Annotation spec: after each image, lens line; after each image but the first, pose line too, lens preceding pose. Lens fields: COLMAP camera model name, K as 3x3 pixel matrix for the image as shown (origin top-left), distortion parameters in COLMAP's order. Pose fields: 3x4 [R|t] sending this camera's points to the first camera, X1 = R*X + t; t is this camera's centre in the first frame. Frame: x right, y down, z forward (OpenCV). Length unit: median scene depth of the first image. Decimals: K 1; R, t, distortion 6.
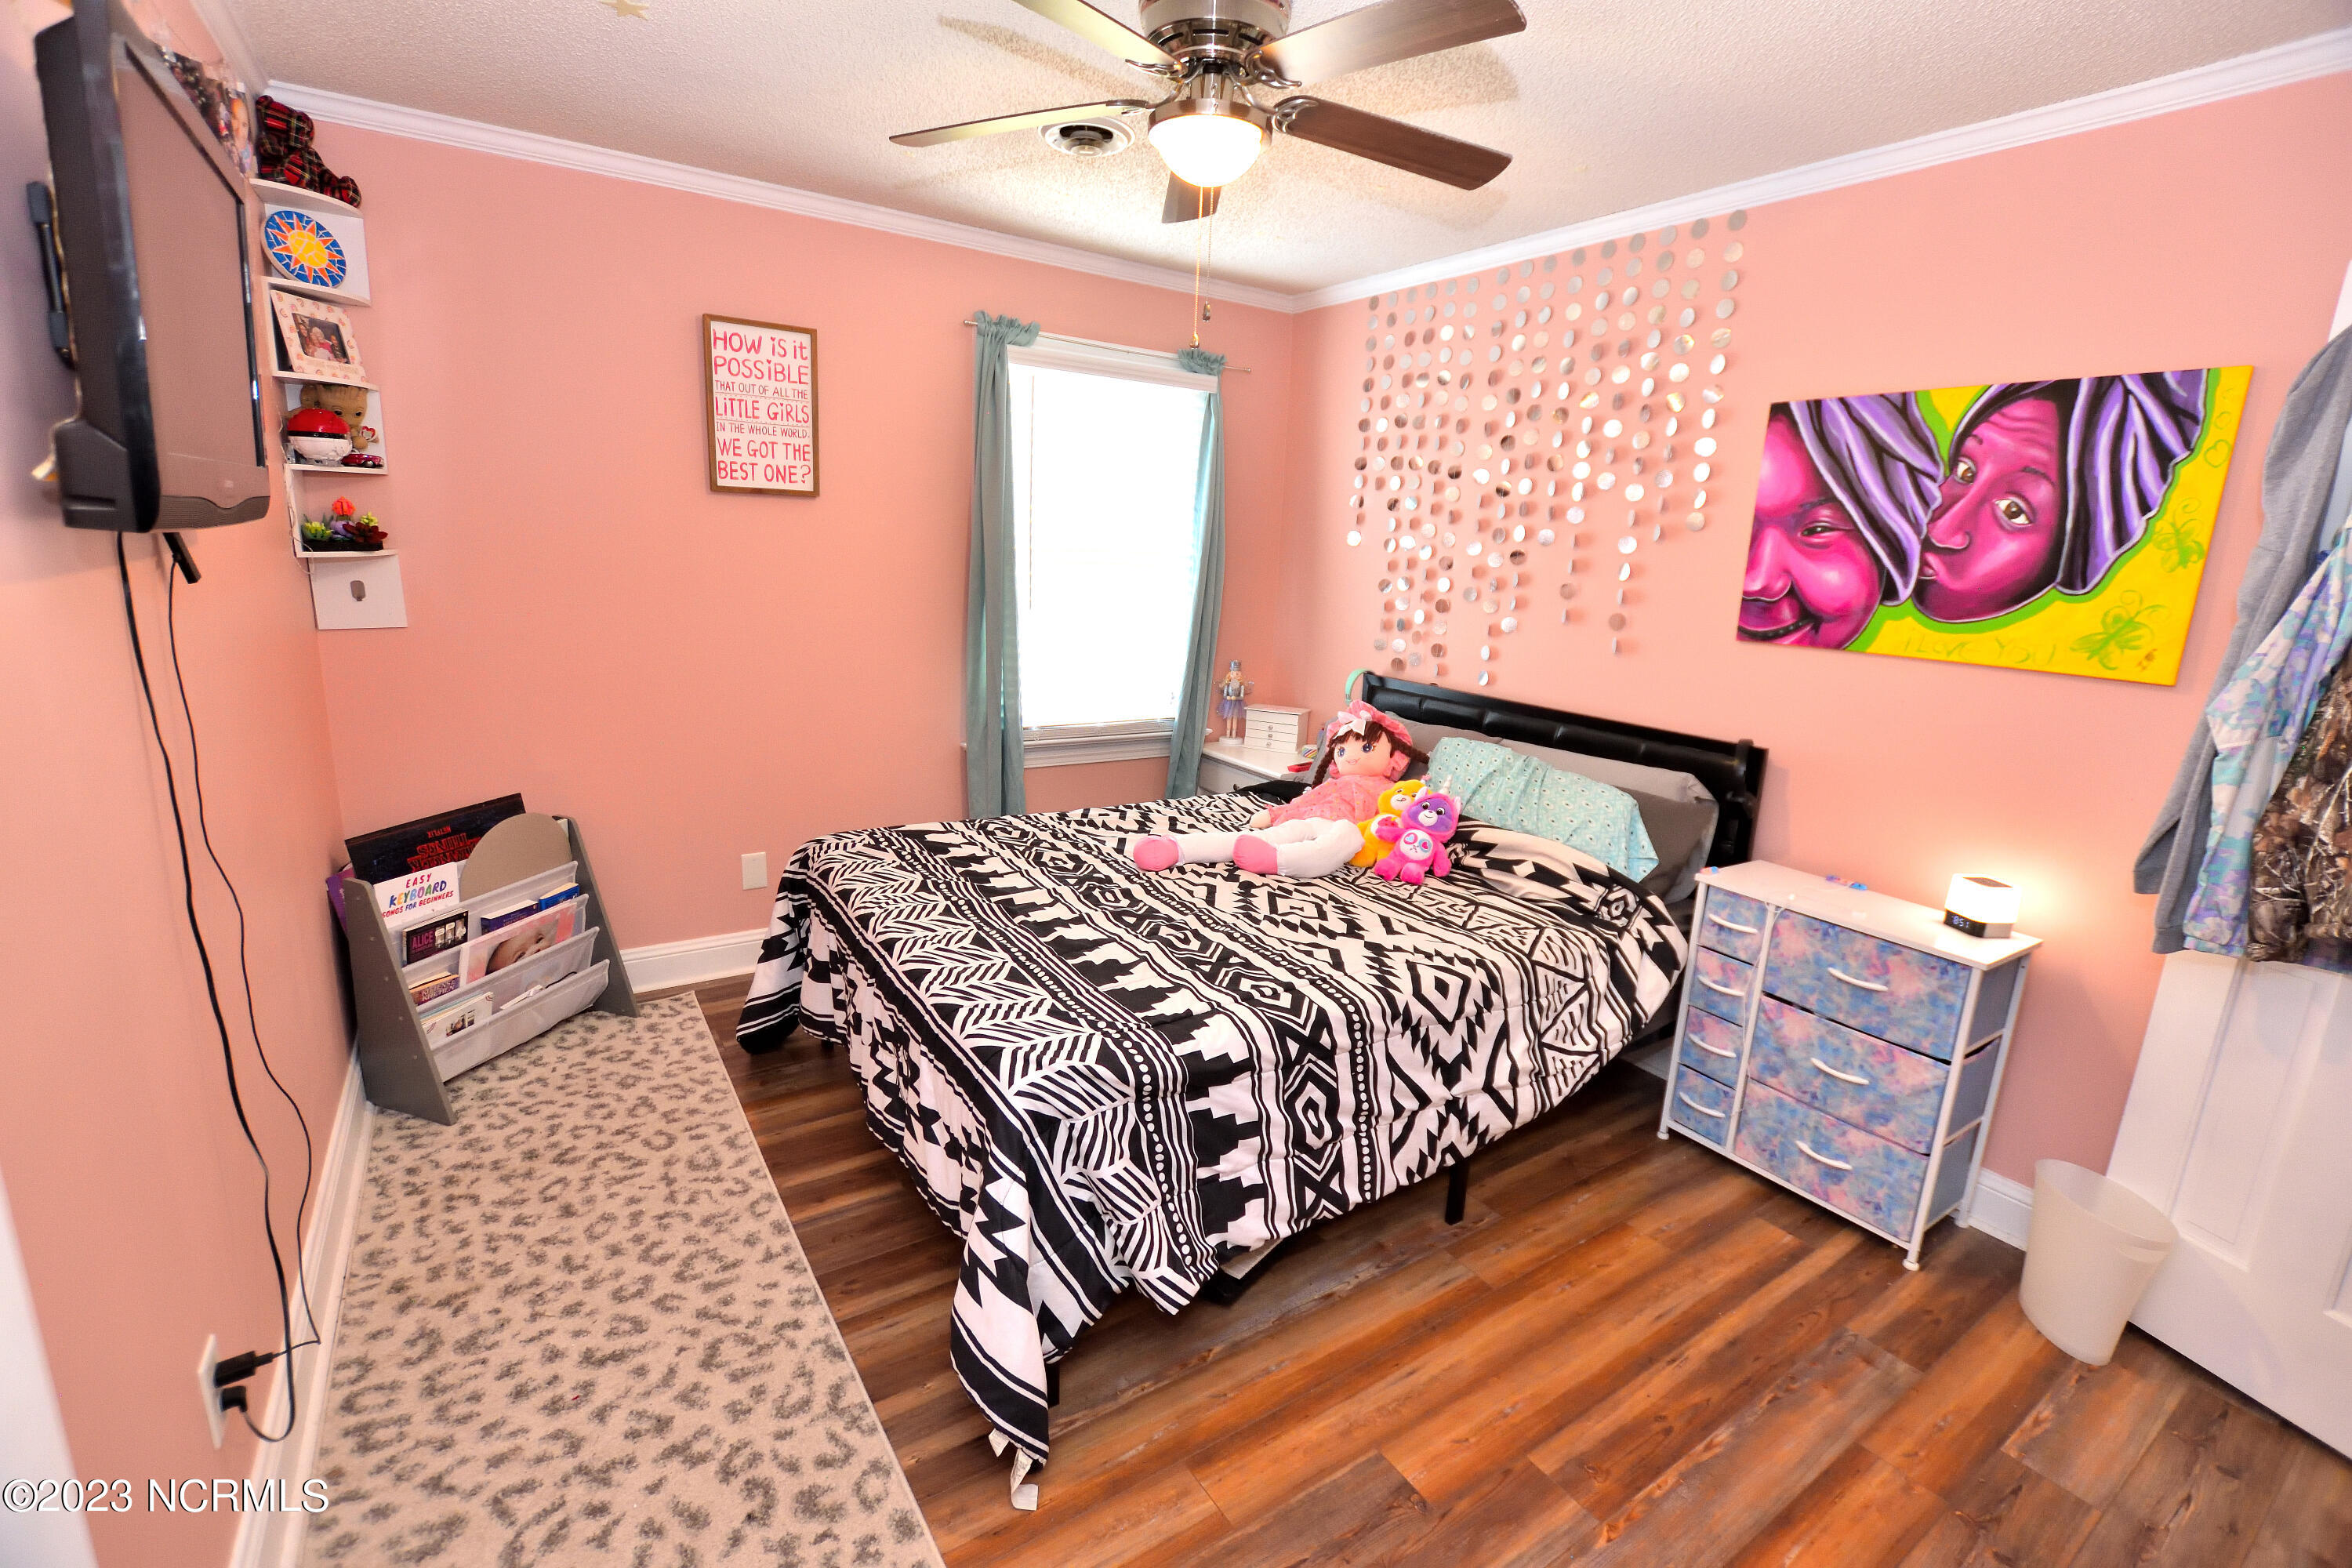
lens RADIAL K [[1040.4, 0, 1183.4], [0, 1040.4, 780.9], [0, 0, 1]] dist [0.000161, 0.000162]
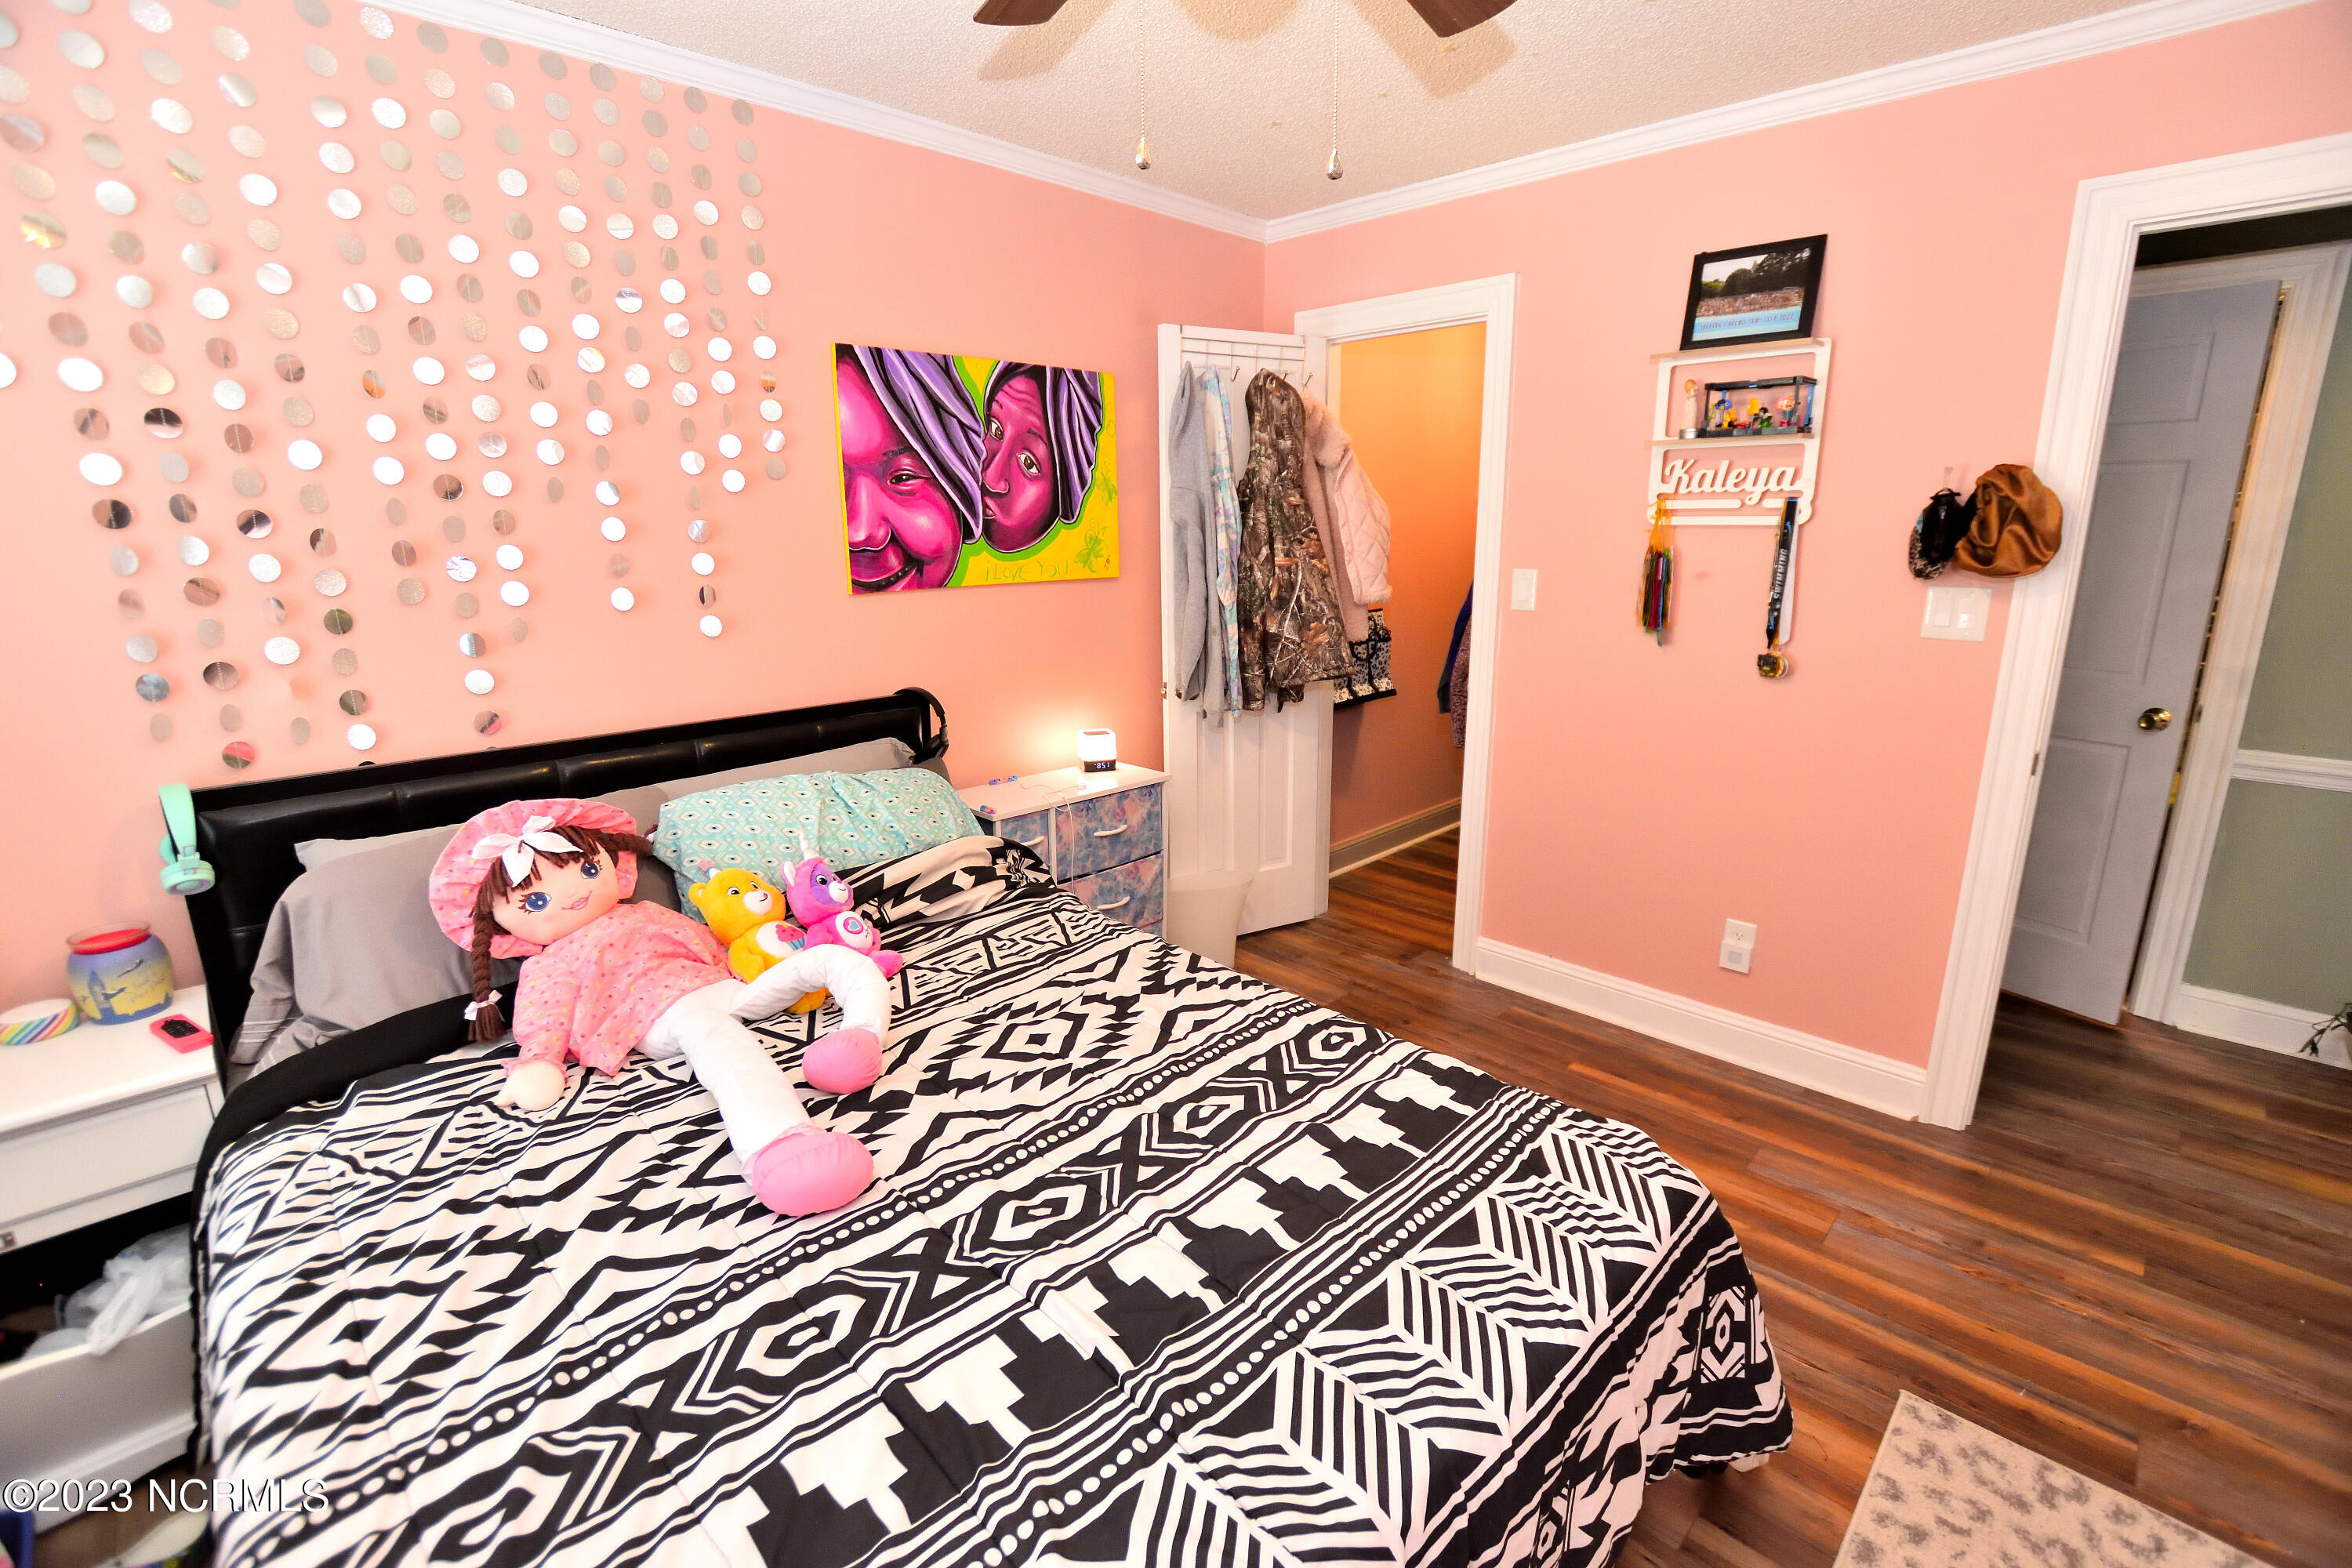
lens RADIAL K [[1040.4, 0, 1181.7], [0, 1040.4, 772.9], [0, 0, 1]] dist [0.000161, 0.000162]
pose [[-0.184986, -0.275798, 0.943247, -0.518427], [0.226339, 0.922053, 0.313990, -0.238076], [-0.956321, 0.271578, -0.108143, 0.947009]]
